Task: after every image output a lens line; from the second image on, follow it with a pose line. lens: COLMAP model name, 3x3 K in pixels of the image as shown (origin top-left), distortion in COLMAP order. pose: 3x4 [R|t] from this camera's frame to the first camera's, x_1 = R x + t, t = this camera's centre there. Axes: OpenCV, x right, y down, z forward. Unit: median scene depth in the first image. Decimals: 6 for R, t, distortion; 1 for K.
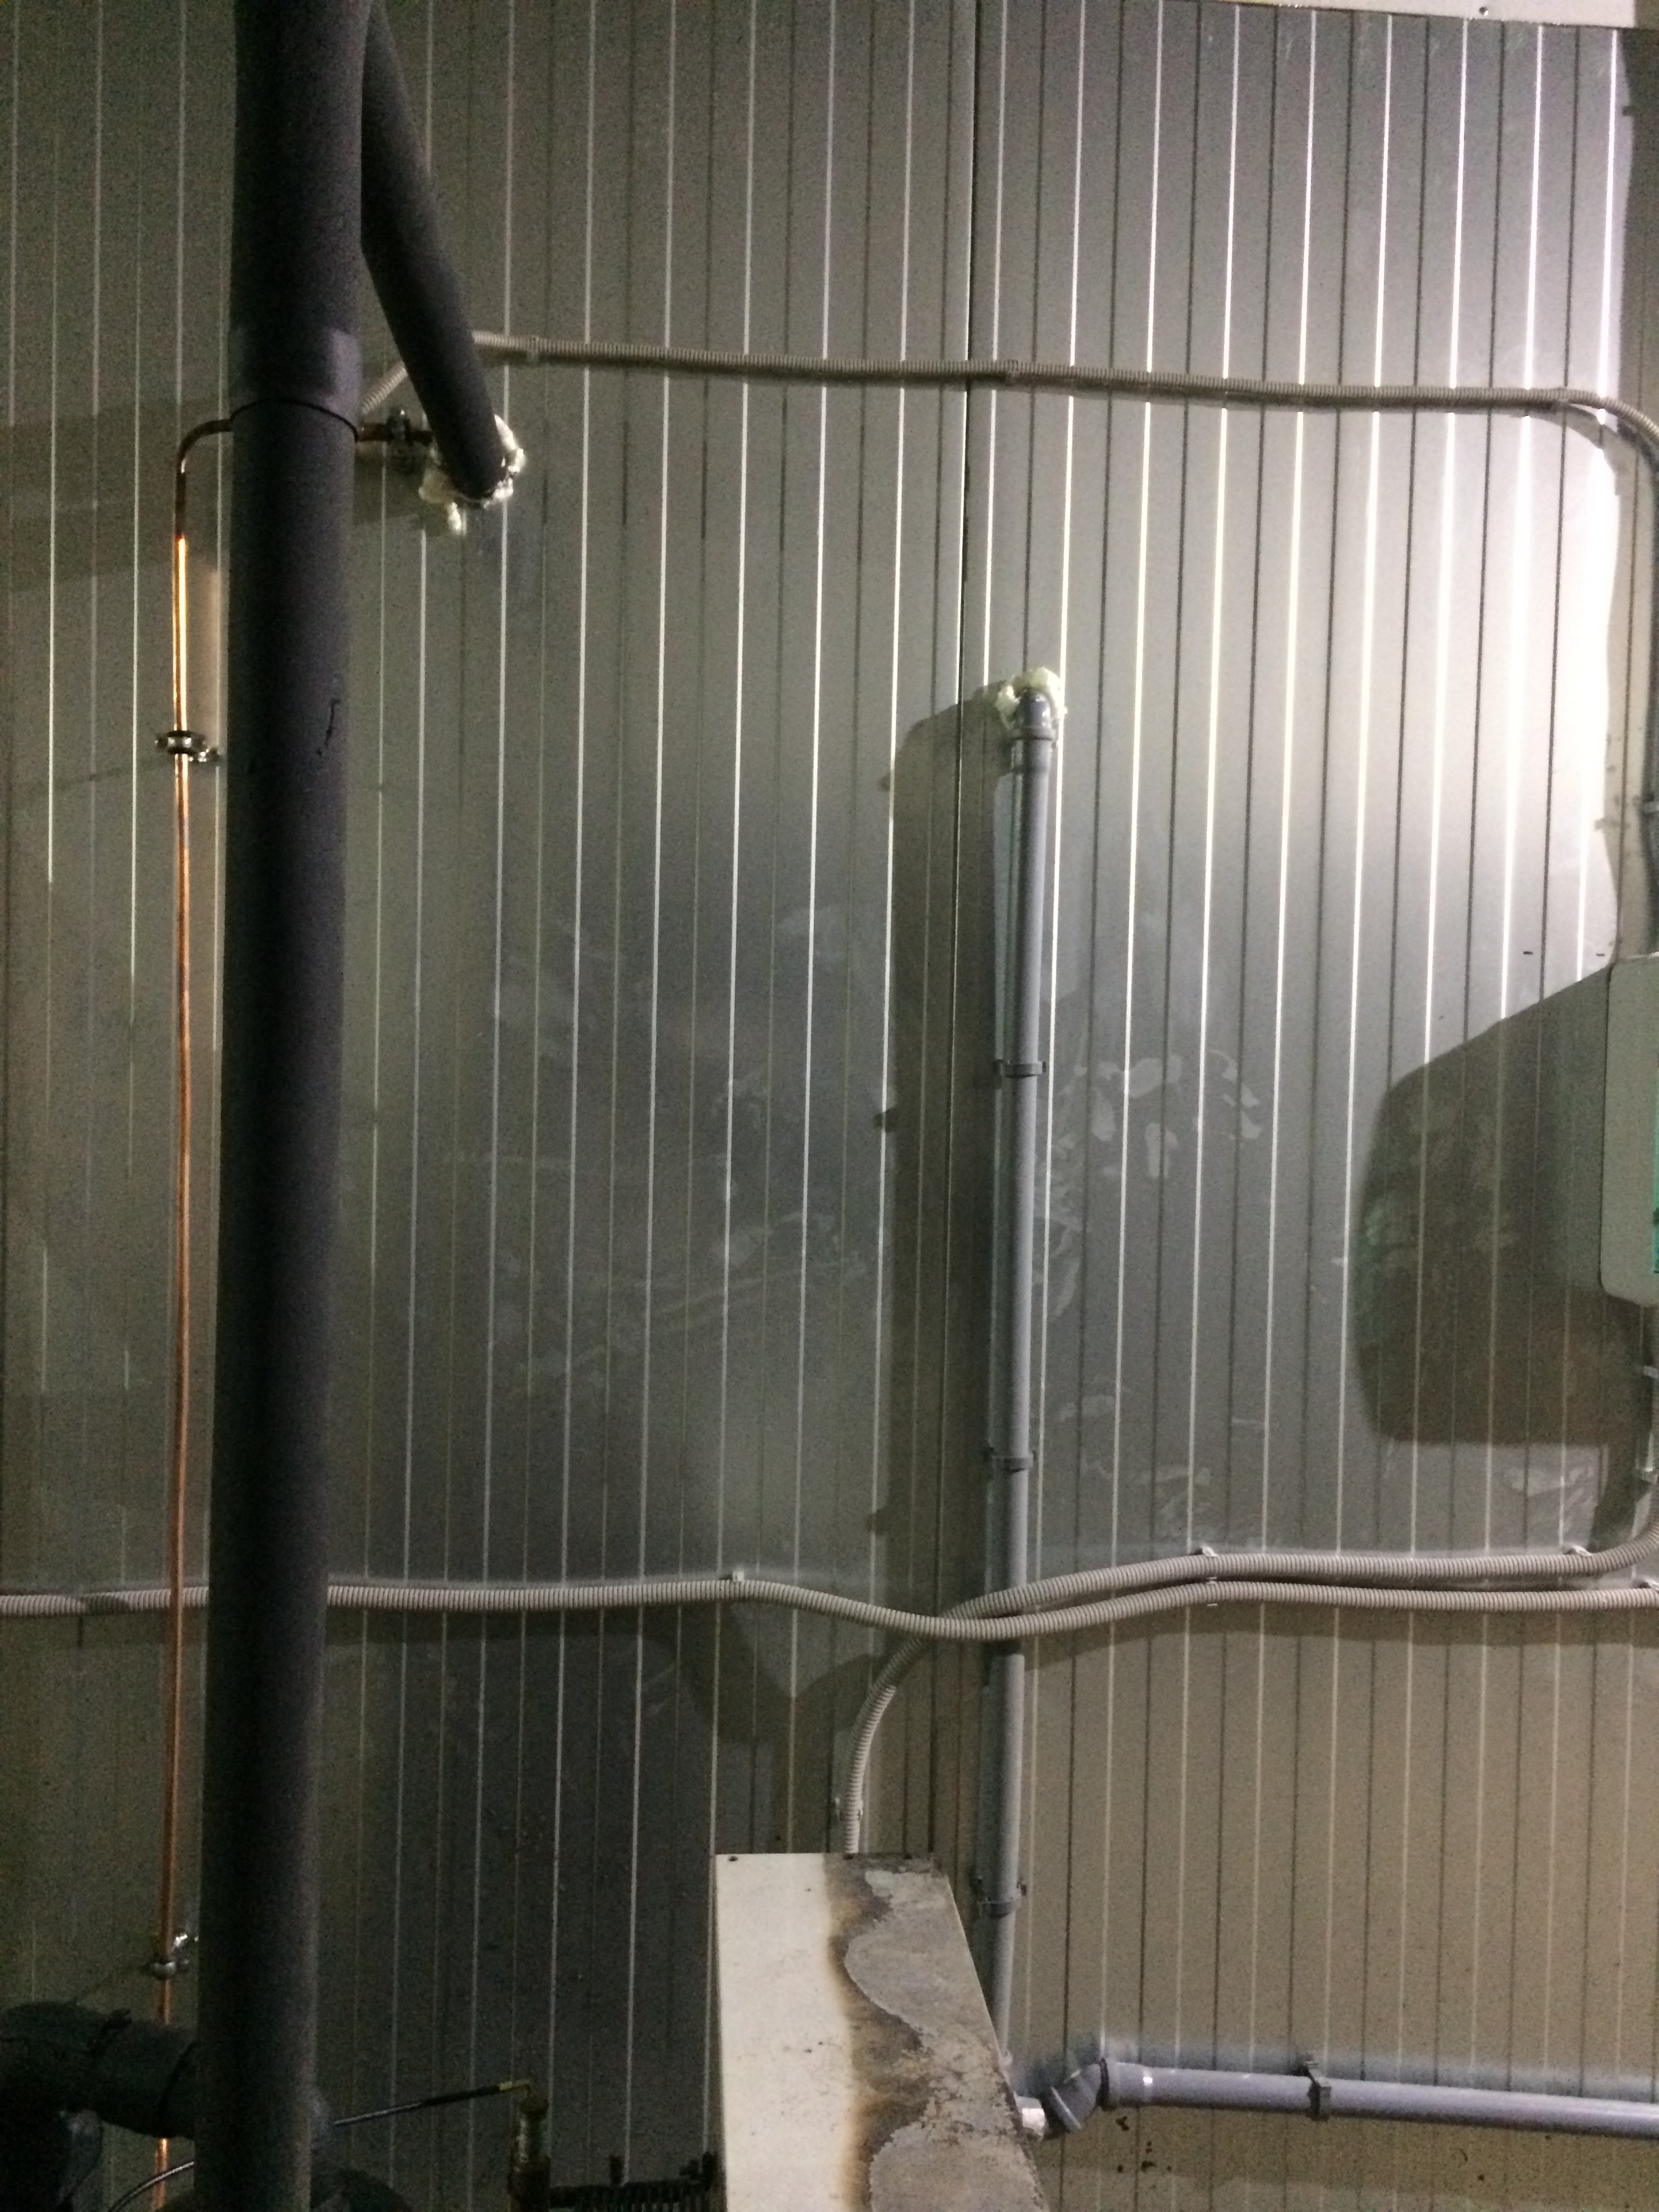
lens RADIAL K [[1906.1, 0, 830.1], [0, 1906.1, 1106.1], [0, 0, 1]] dist [0.055337, -0.044636]
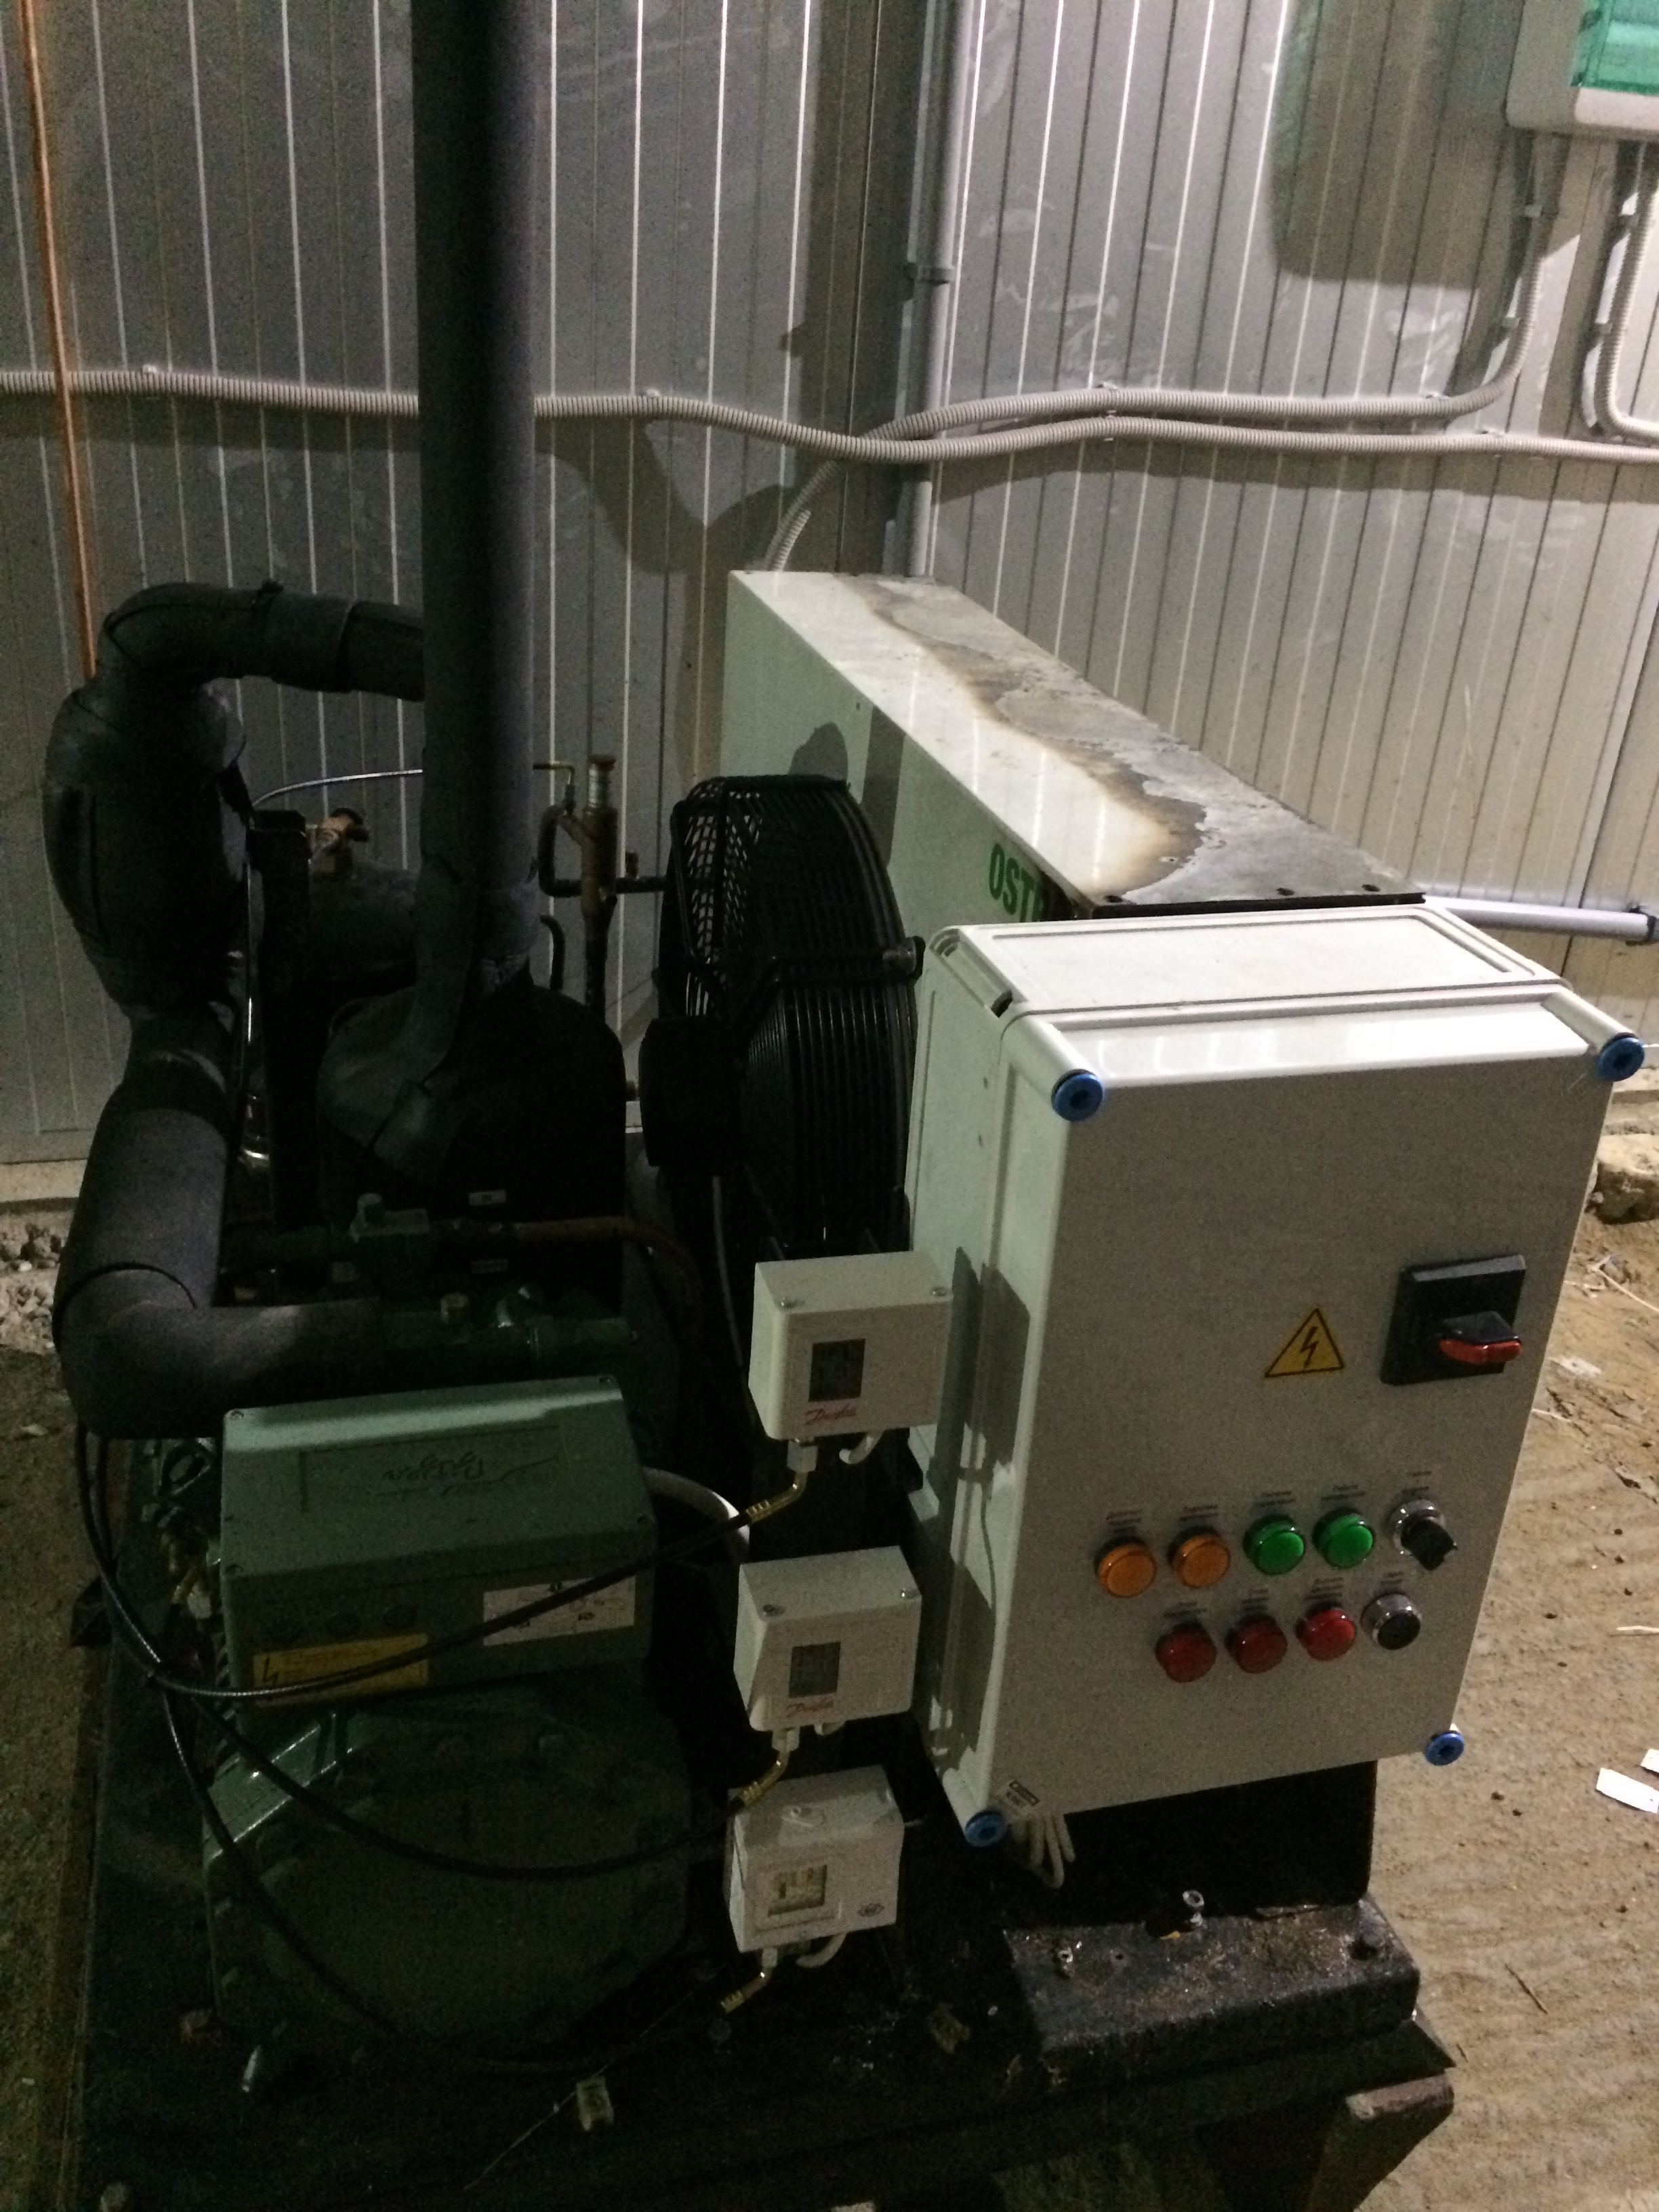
lens RADIAL K [[1906.1, 0, 850.9], [0, 1906.1, 1109.0], [0, 0, 1]] dist [0.055337, -0.044636]
pose [[0.977755, -0.044422, 0.204993, -0.164269], [-0.045790, 0.908539, 0.415284, 0.163815], [-0.204692, -0.415433, 0.886294, -0.040549]]
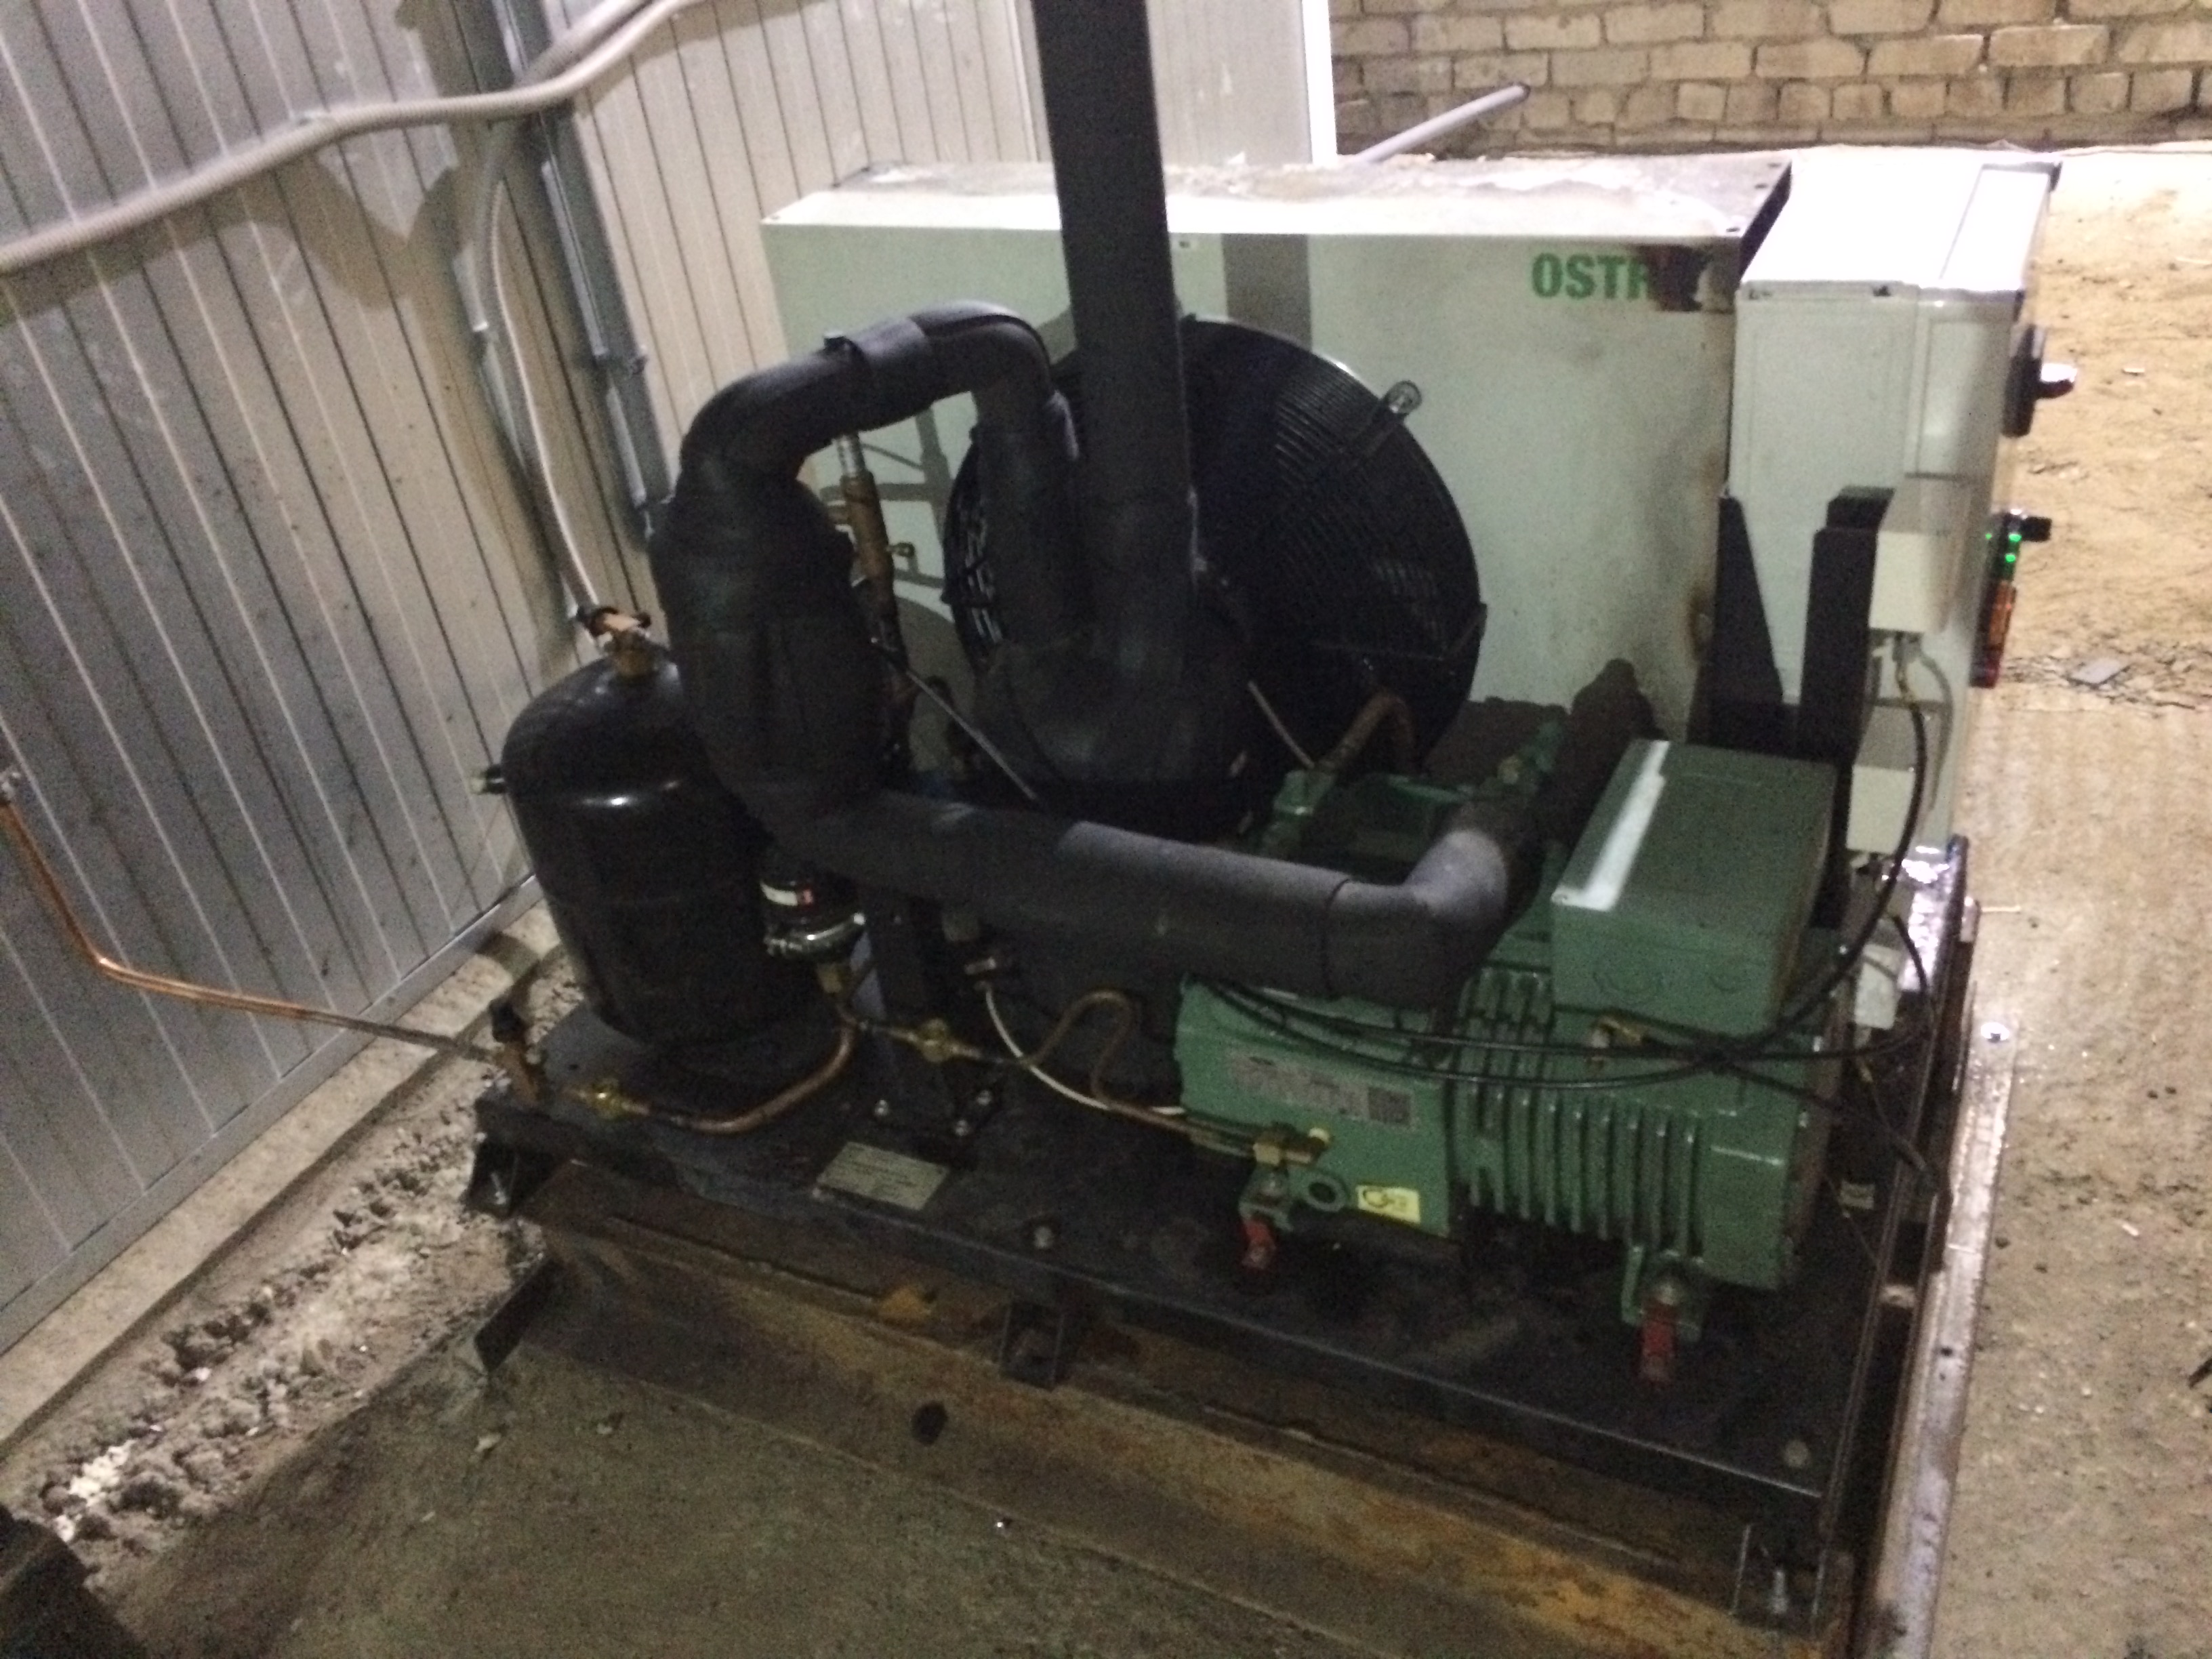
lens RADIAL K [[1906.1, 0, 1113.9], [0, 1906.1, 826.8], [0, 0, 1]] dist [0.055337, -0.044636]
pose [[0.503463, -0.544787, 0.670621, -0.621685], [0.165952, 0.822687, 0.543733, 0.092639], [-0.847930, -0.162459, 0.504601, 0.191217]]
